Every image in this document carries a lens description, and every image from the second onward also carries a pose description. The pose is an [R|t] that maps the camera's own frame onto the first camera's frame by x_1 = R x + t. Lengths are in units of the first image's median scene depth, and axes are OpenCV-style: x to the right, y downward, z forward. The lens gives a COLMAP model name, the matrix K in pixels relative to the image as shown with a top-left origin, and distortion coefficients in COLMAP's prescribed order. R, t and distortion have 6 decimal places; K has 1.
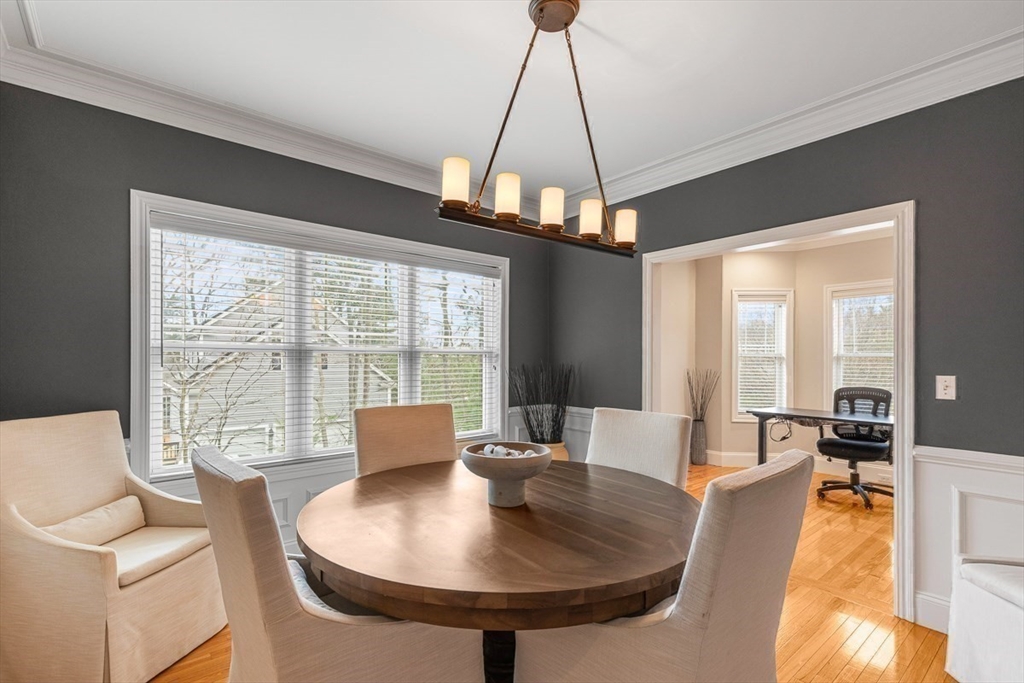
lens RADIAL K [[464.6, 0, 515.1], [0, 464.6, 360.4], [0, 0, 1]] dist [0.001168, -0.001749]
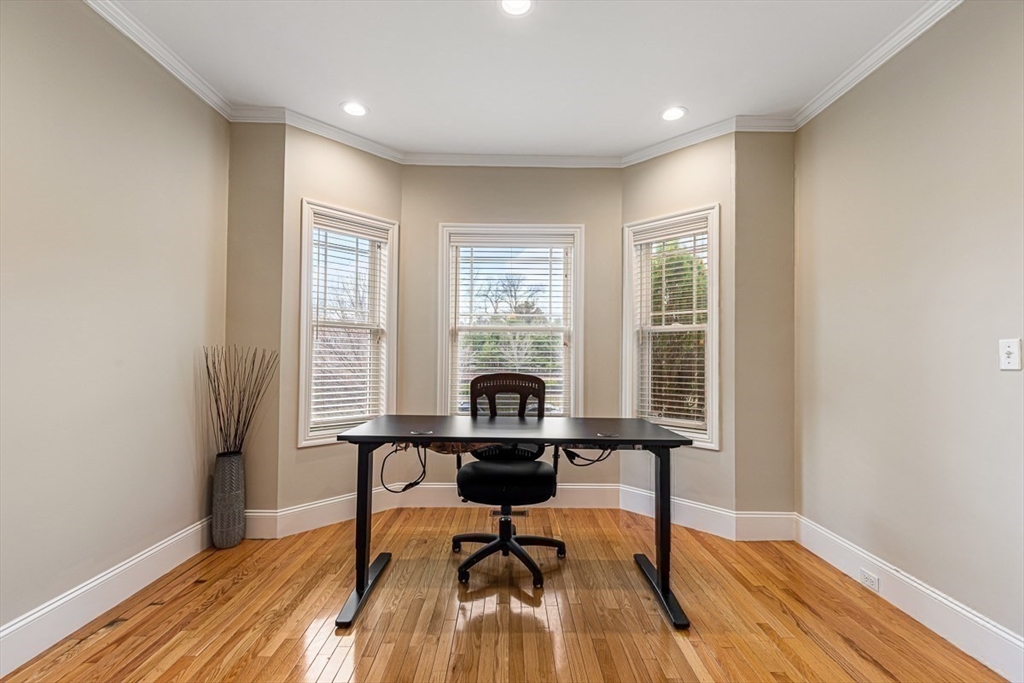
lens RADIAL K [[464.6, 0, 514.0], [0, 464.6, 342.2], [0, 0, 1]] dist [0.001168, -0.001749]
pose [[0.628460, 0.017027, 0.777656, 0.252807], [-0.006852, 0.999843, -0.016355, 0.021960], [-0.777812, 0.004950, 0.628478, 0.579592]]
